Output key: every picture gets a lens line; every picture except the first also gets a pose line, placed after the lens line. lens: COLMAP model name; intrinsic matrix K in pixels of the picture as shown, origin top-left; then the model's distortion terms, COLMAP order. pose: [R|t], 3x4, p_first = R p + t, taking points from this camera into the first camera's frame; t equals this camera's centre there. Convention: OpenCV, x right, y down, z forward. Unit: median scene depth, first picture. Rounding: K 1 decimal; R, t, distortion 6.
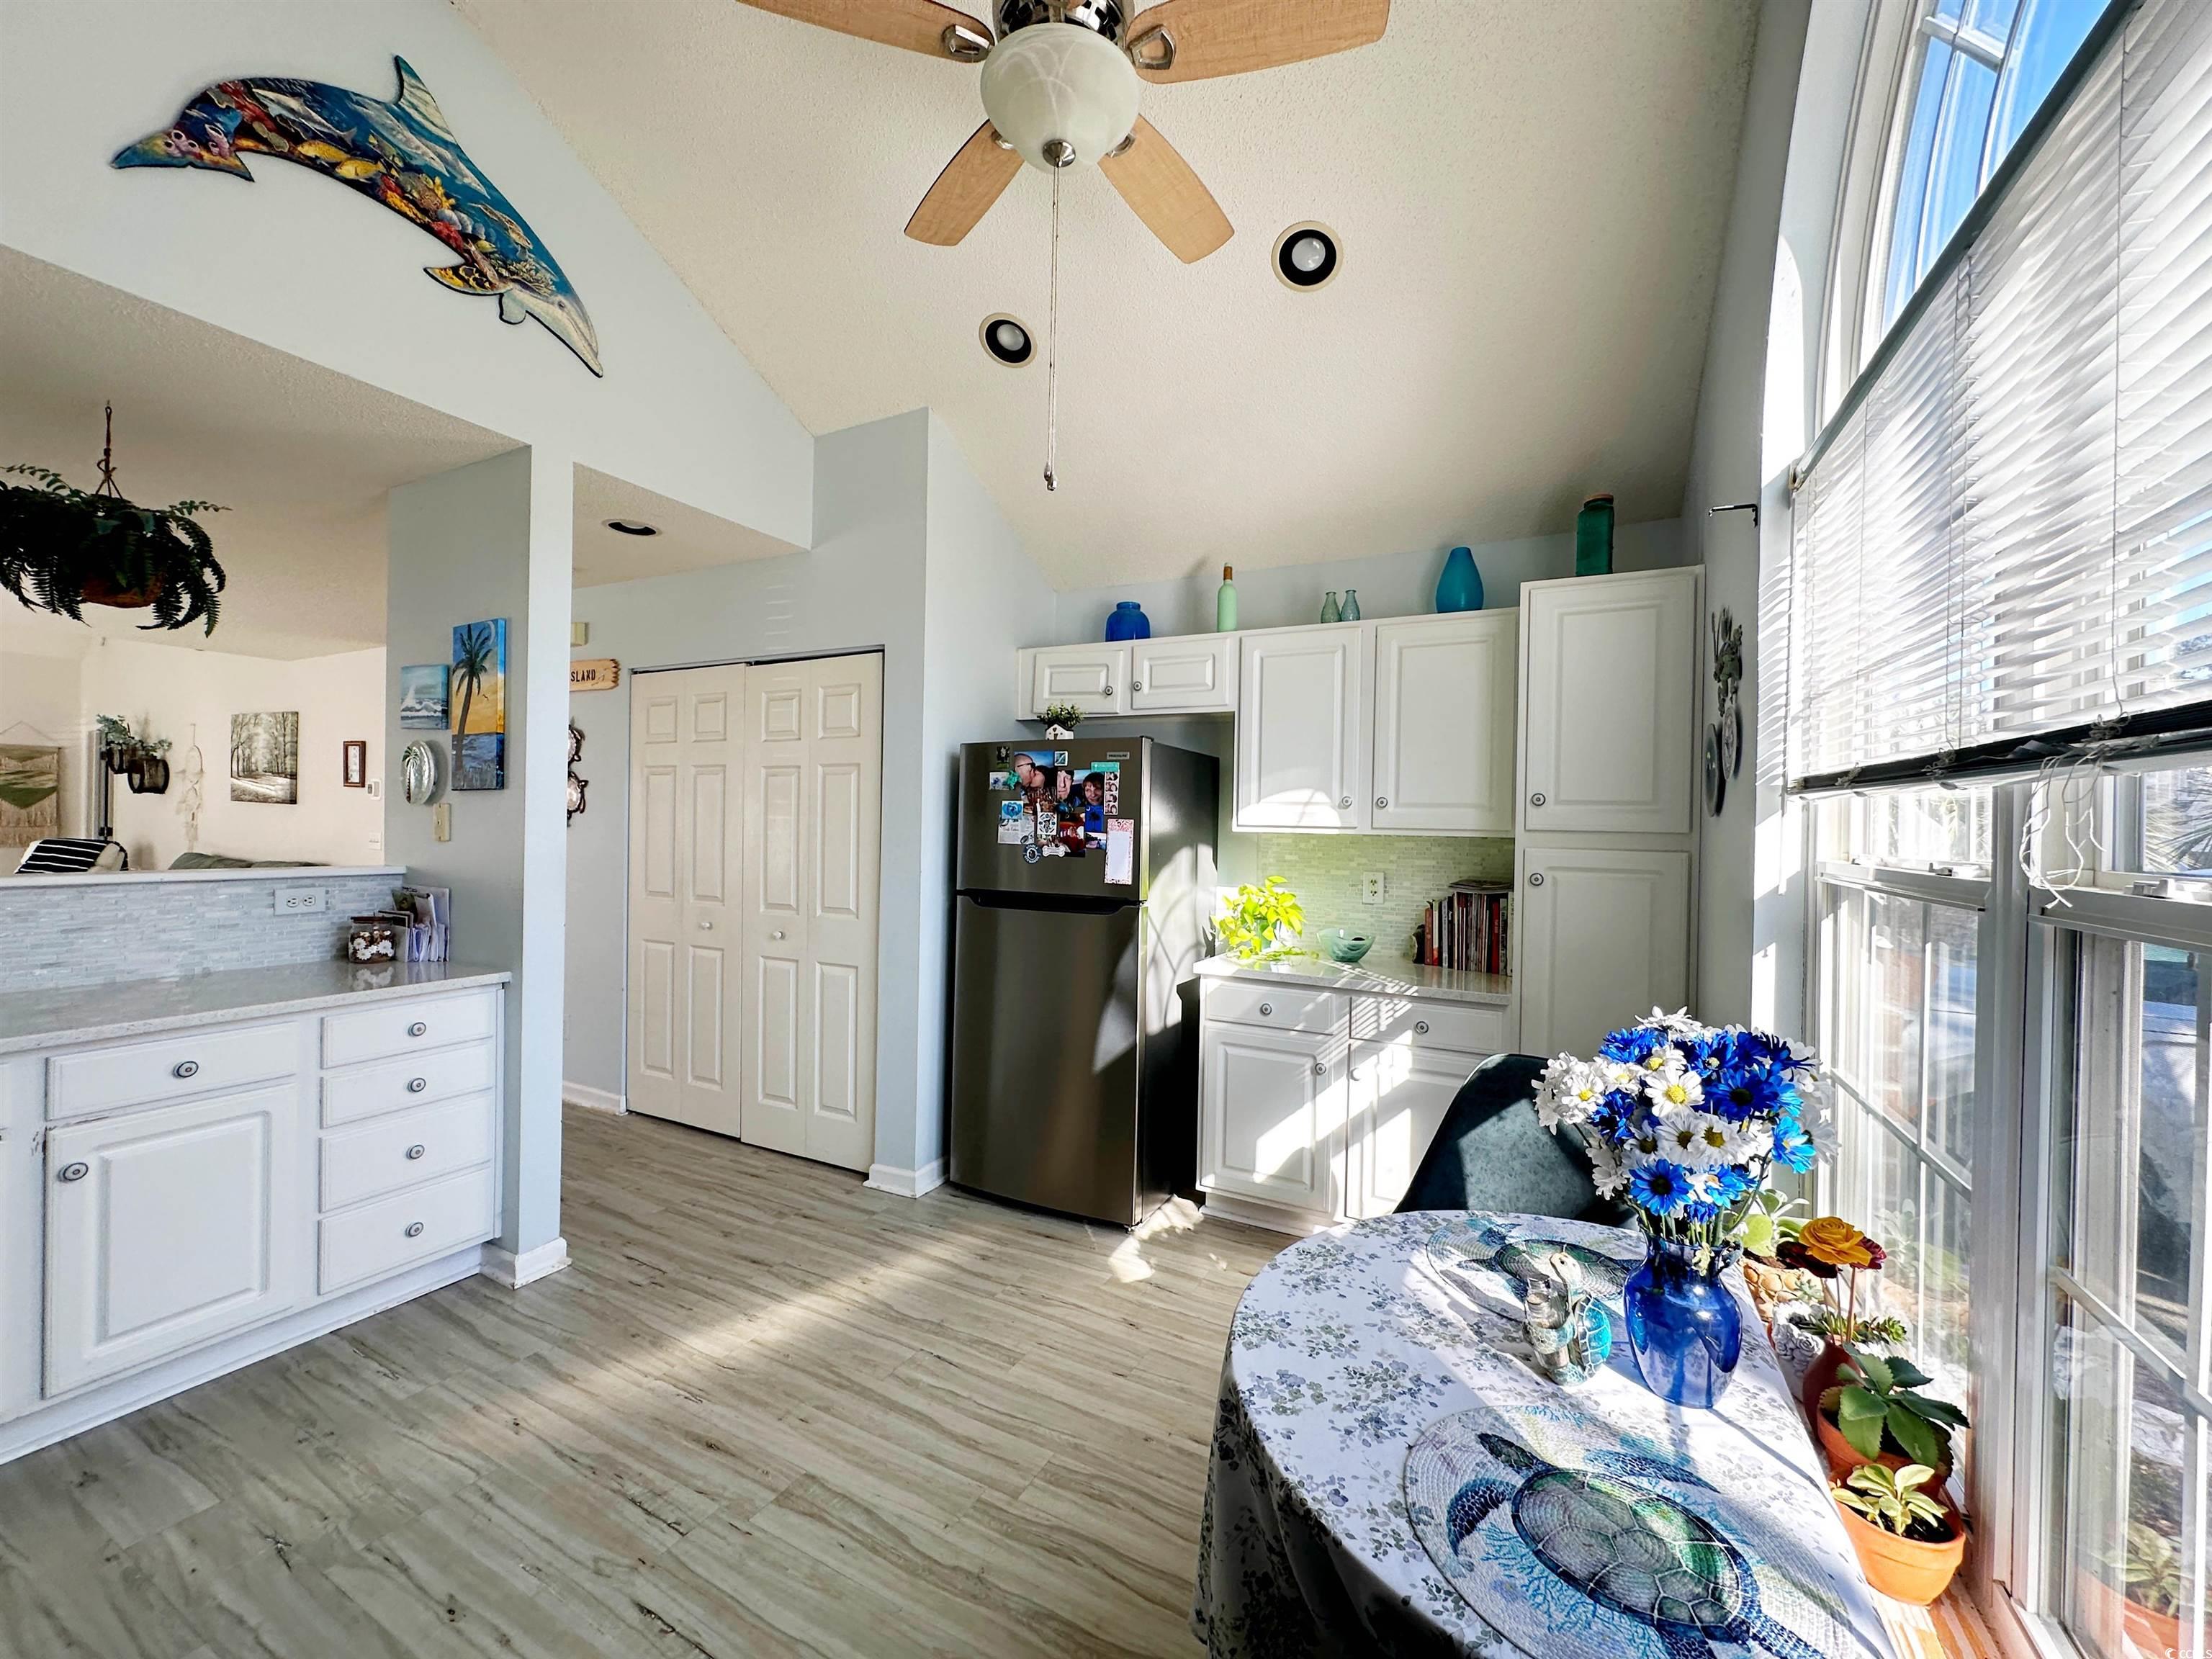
lens RADIAL K [[873.2, 0, 1098.8], [0, 873.2, 826.5], [0, 0, 1]] dist [-0.003093, 0.000725]
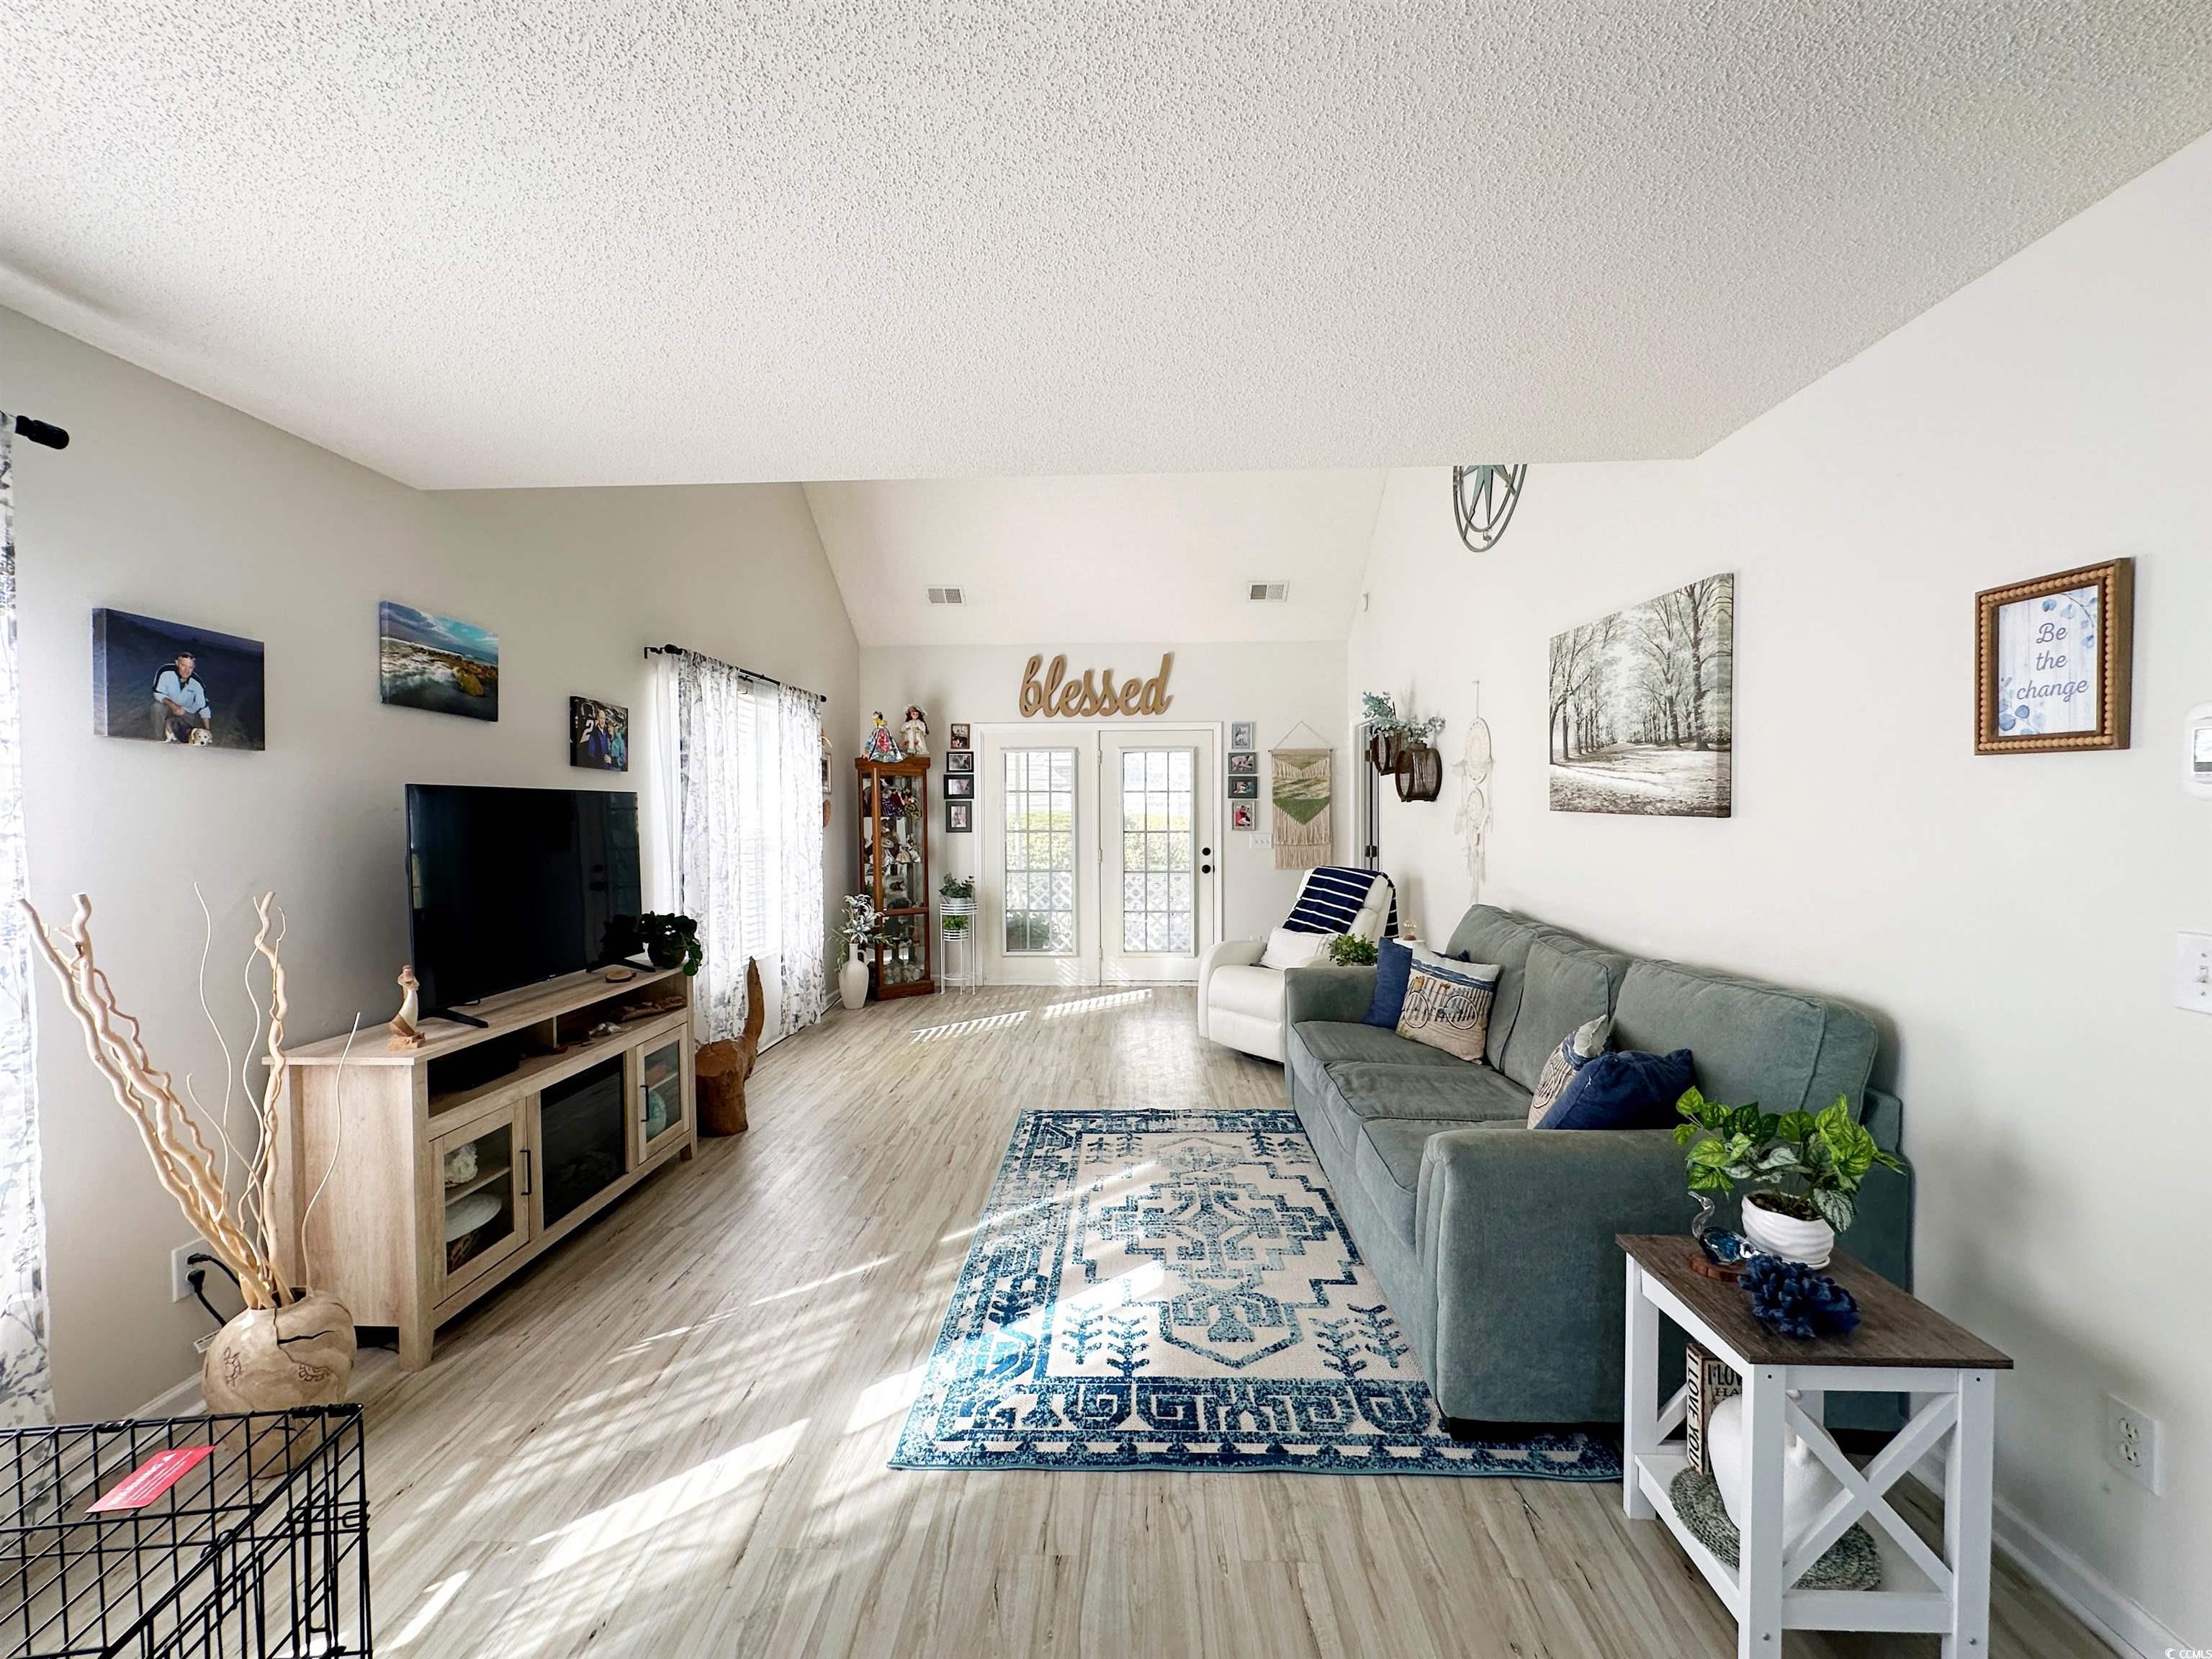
lens RADIAL K [[873.2, 0, 1100.0], [0, 873.2, 822.0], [0, 0, 1]] dist [-0.003093, 0.000725]
pose [[0.412999, -0.009476, -0.910682, -1.560153], [0.008801, 0.999941, -0.006413, -0.053867], [0.910689, -0.005366, 0.413058, 1.344084]]
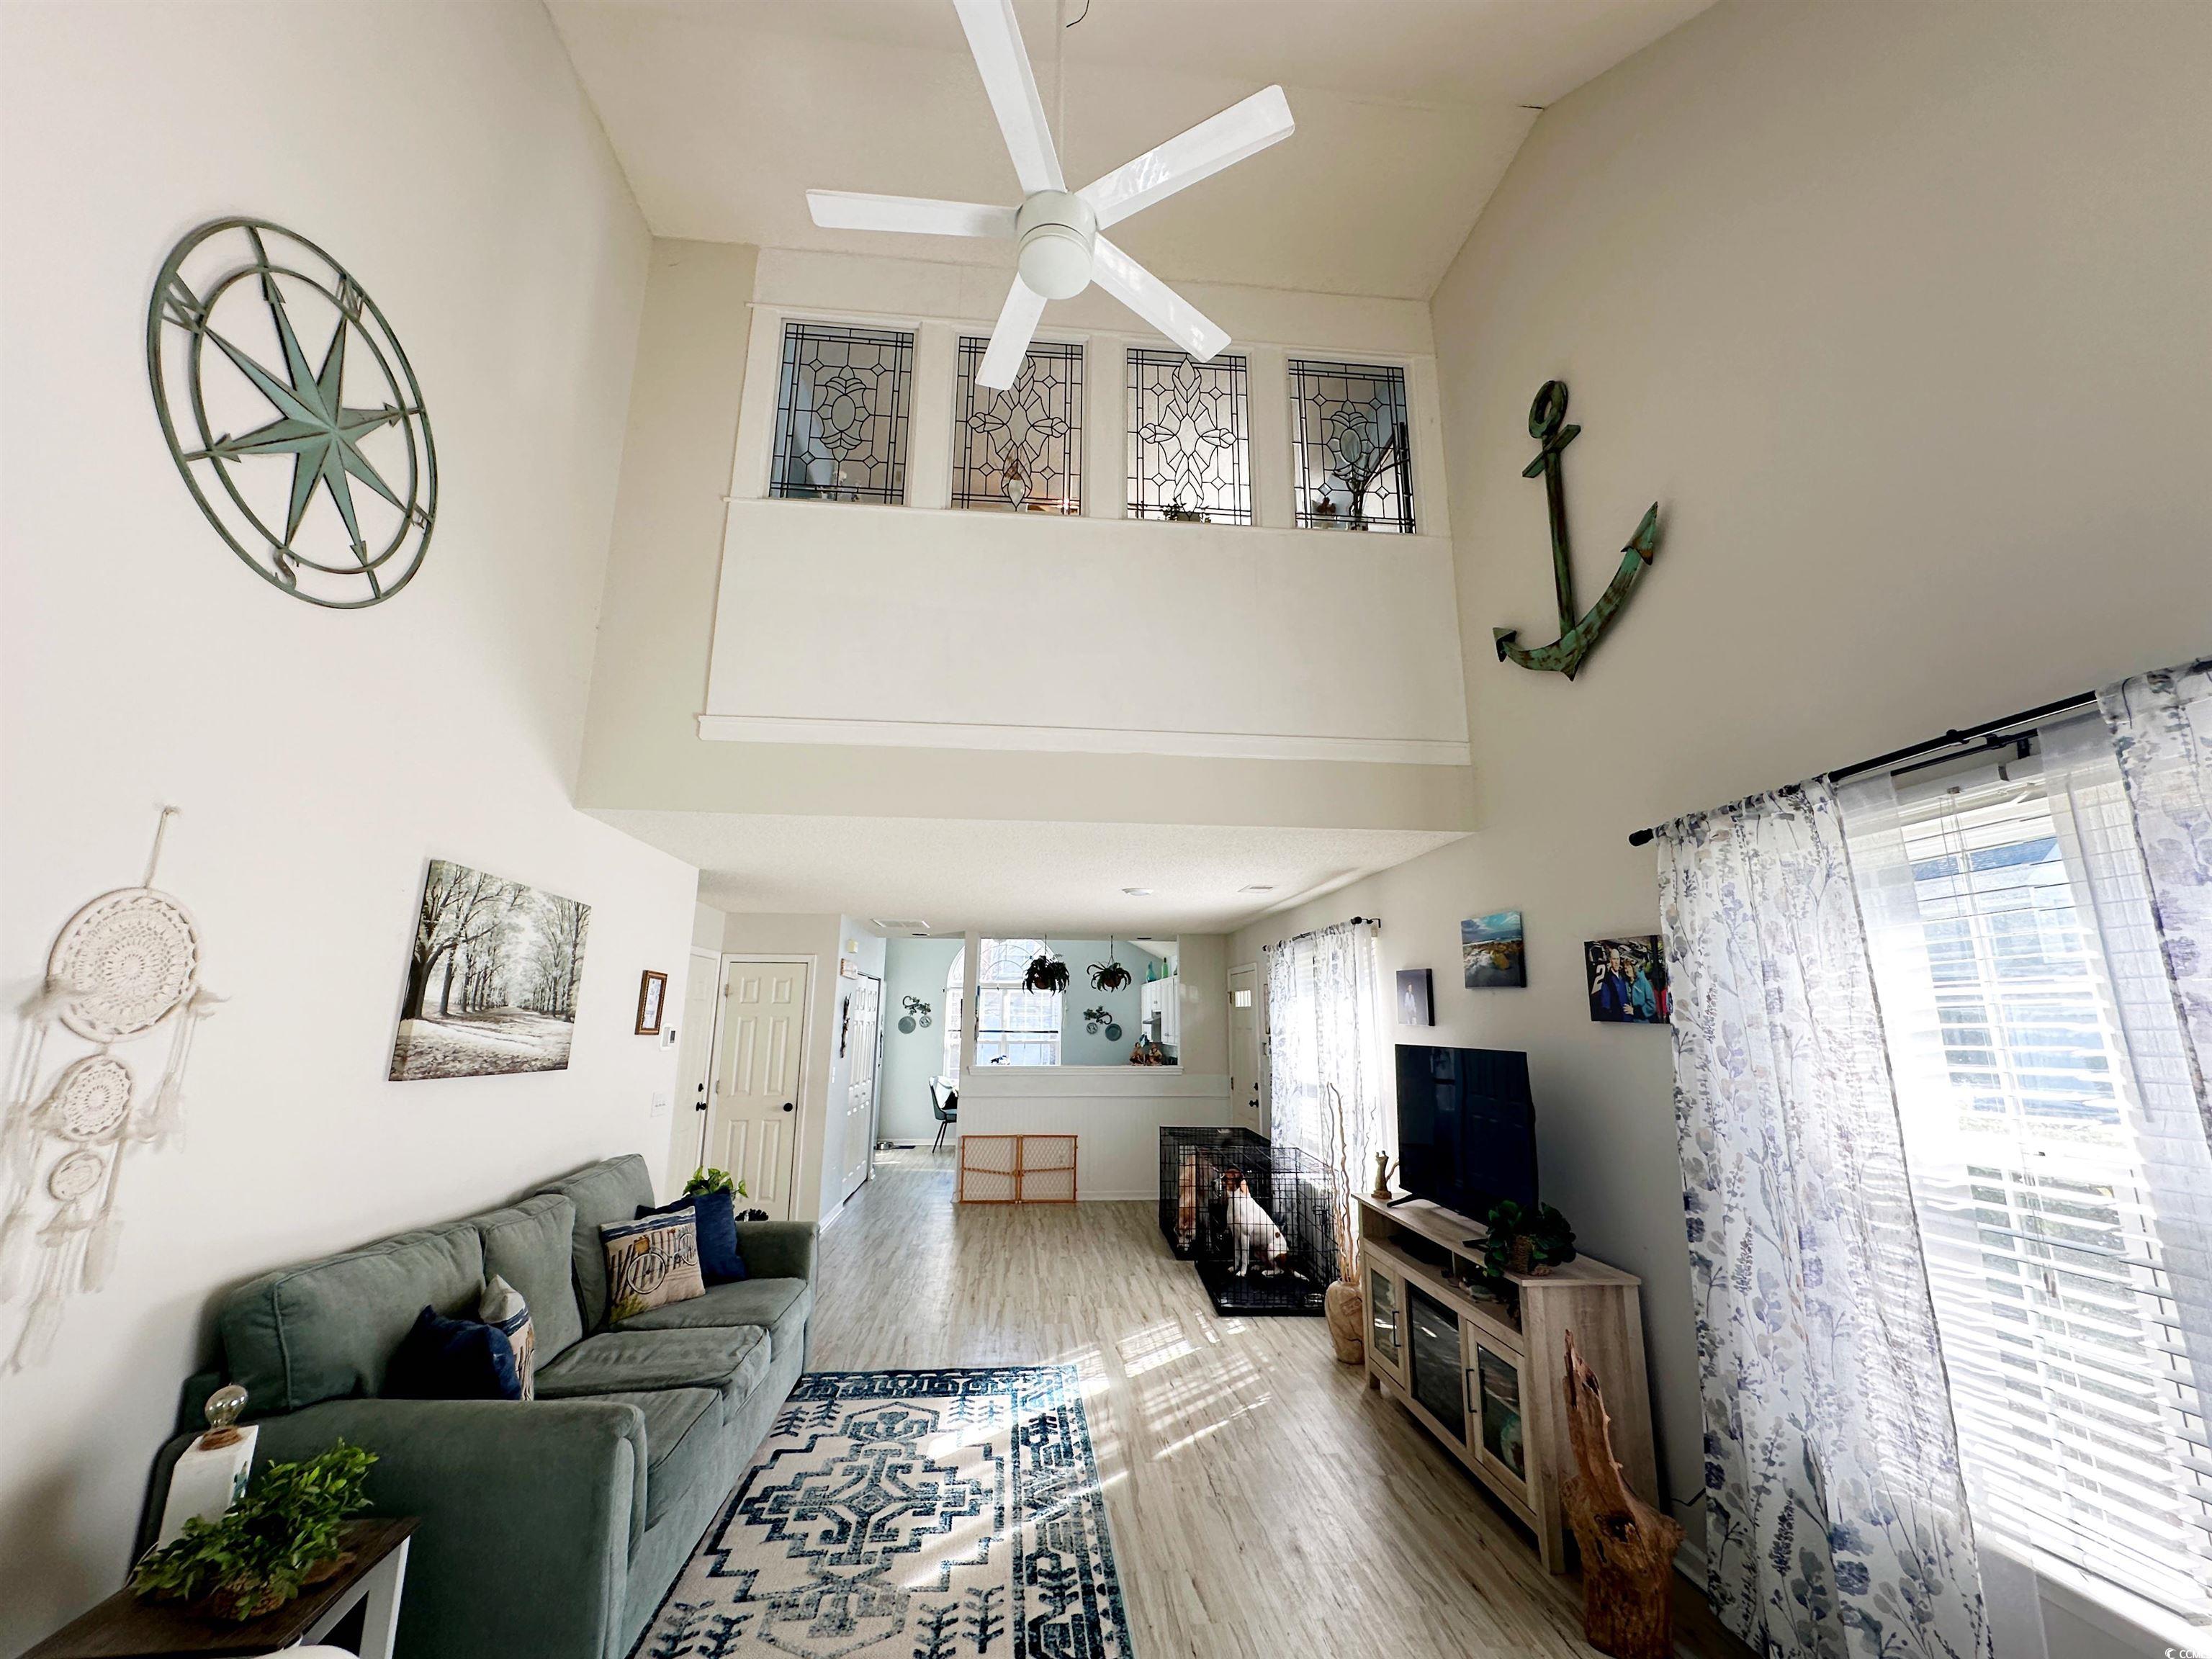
lens RADIAL K [[873.2, 0, 1098.6], [0, 873.2, 832.5], [0, 0, 1]] dist [-0.003093, 0.000725]
pose [[-0.537398, 0.154946, 0.828972, -3.609939], [-0.012853, 0.981358, -0.191761, -0.162735], [-0.843231, -0.113706, -0.525388, 2.307745]]
